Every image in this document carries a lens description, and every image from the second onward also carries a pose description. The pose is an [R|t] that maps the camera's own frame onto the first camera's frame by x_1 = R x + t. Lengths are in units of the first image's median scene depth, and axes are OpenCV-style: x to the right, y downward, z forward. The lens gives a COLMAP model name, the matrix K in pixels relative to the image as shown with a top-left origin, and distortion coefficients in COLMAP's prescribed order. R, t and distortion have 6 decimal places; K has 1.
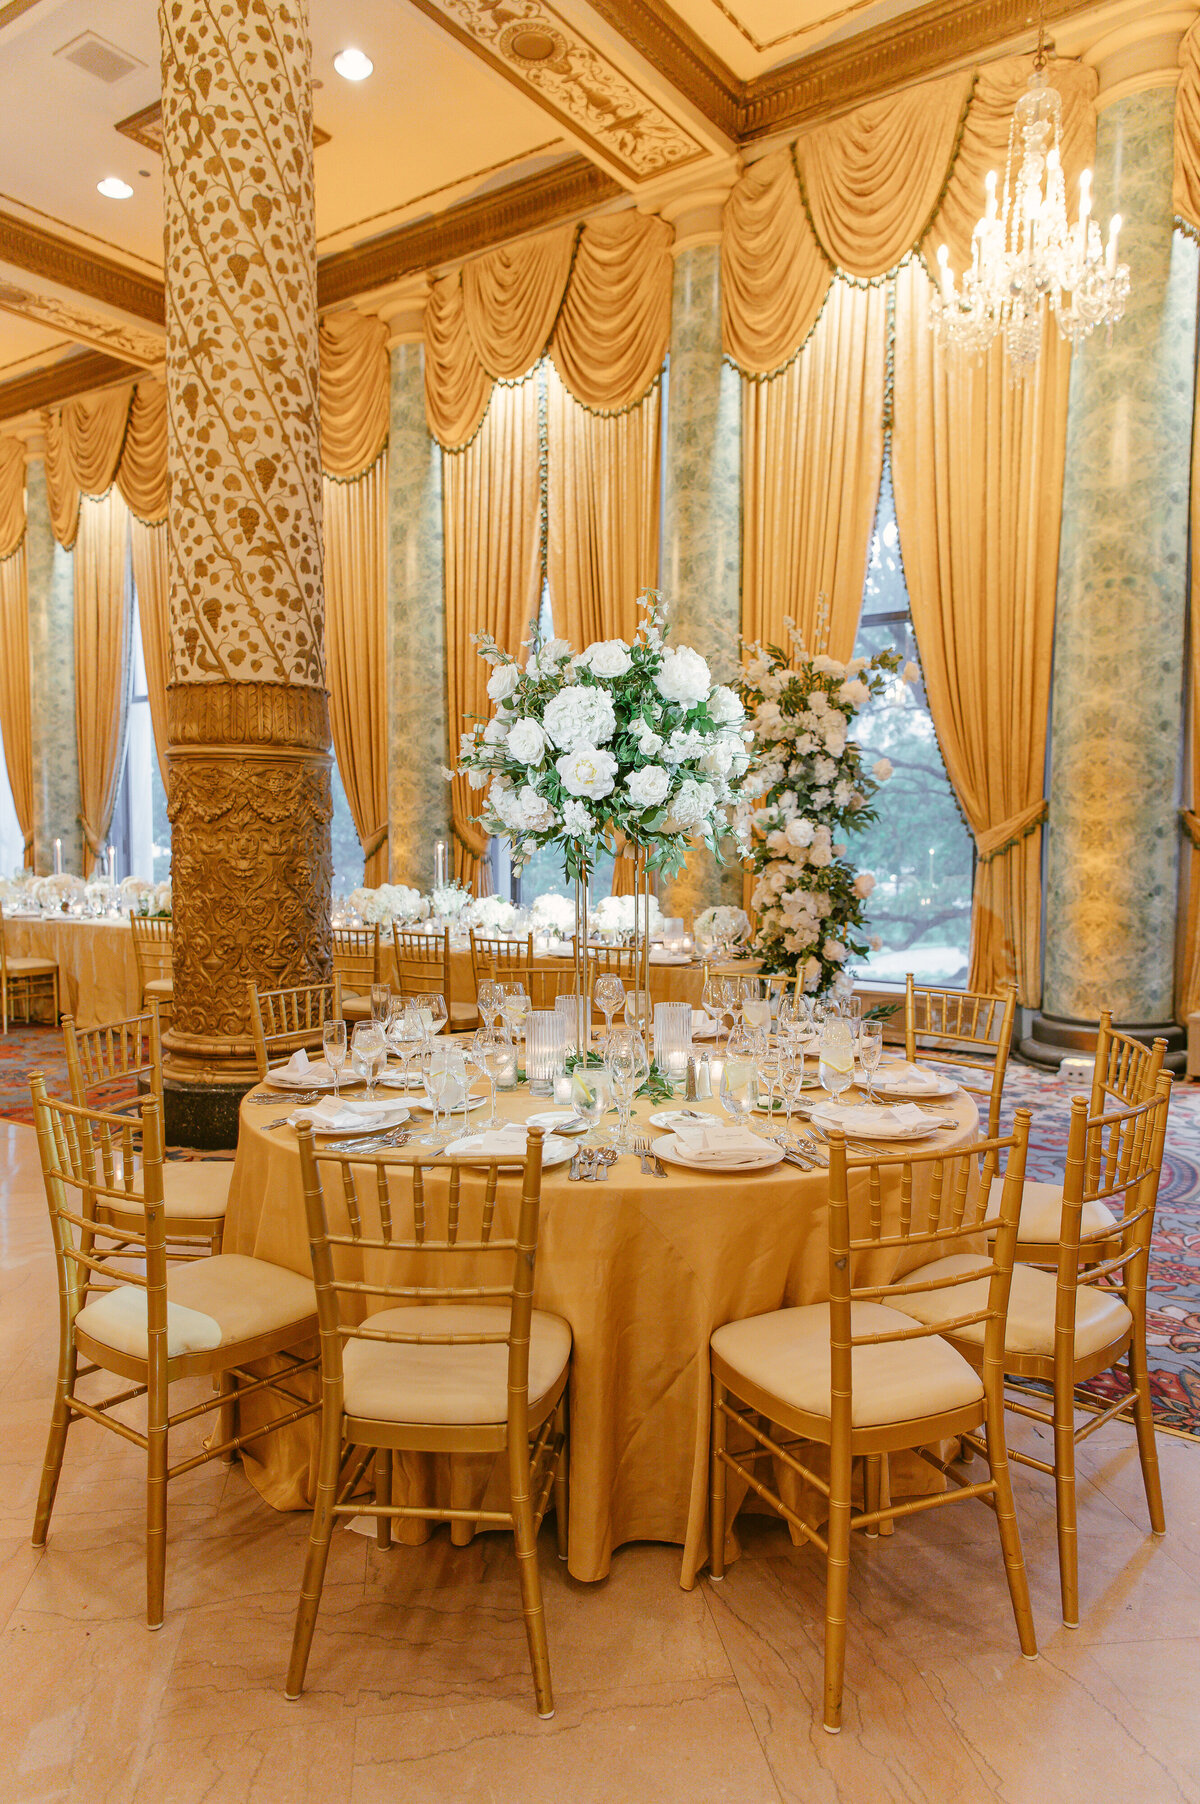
lens RADIAL K [[1173.6, 0, 600.0], [0, 1173.6, 902.0], [0, 0, 1]] dist [0.065293, -0.003473]
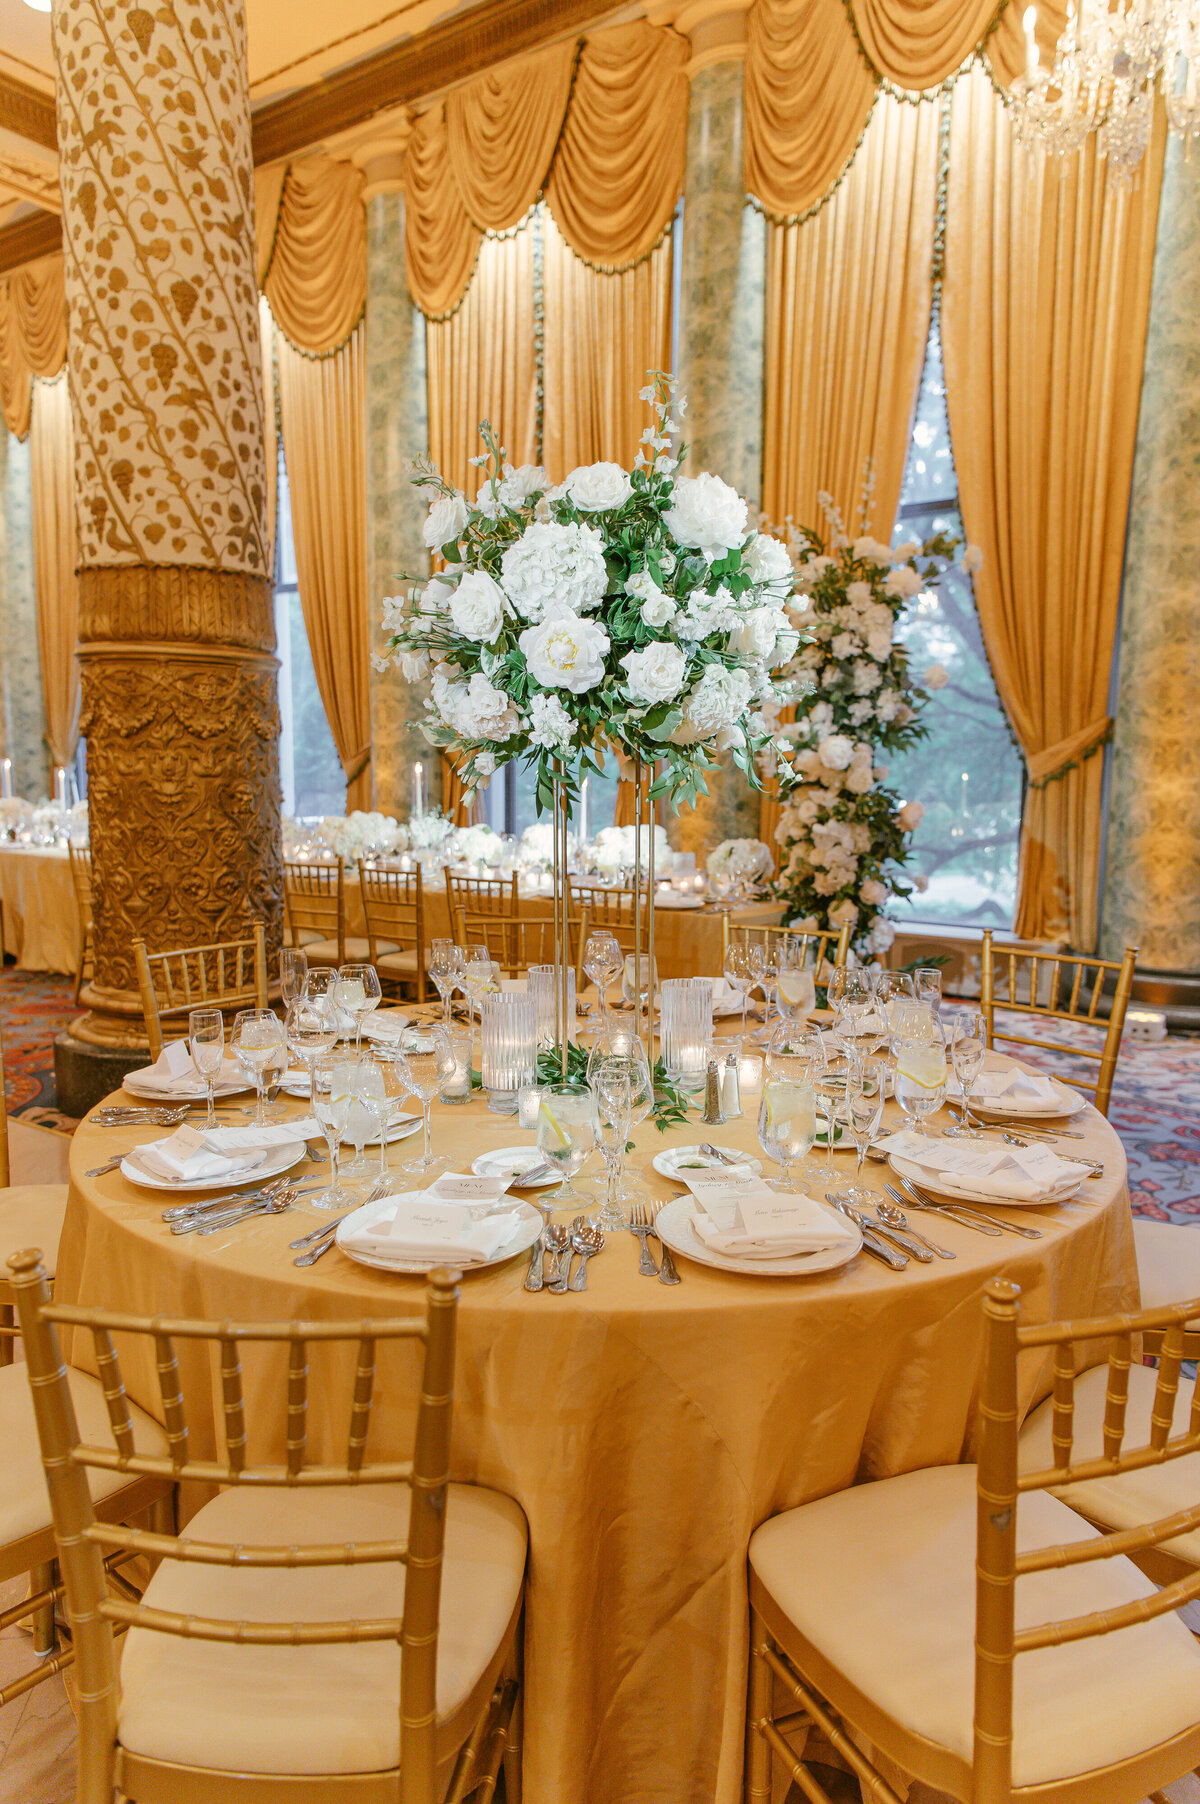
lens RADIAL K [[1173.6, 0, 600.0], [0, 1173.6, 902.0], [0, 0, 1]] dist [0.065293, -0.003473]
pose [[0.999980, 0.003445, -0.005293, 0.006543], [-0.003108, 0.998051, 0.062321, -0.004212], [0.005497, -0.062303, 0.998042, 0.151388]]
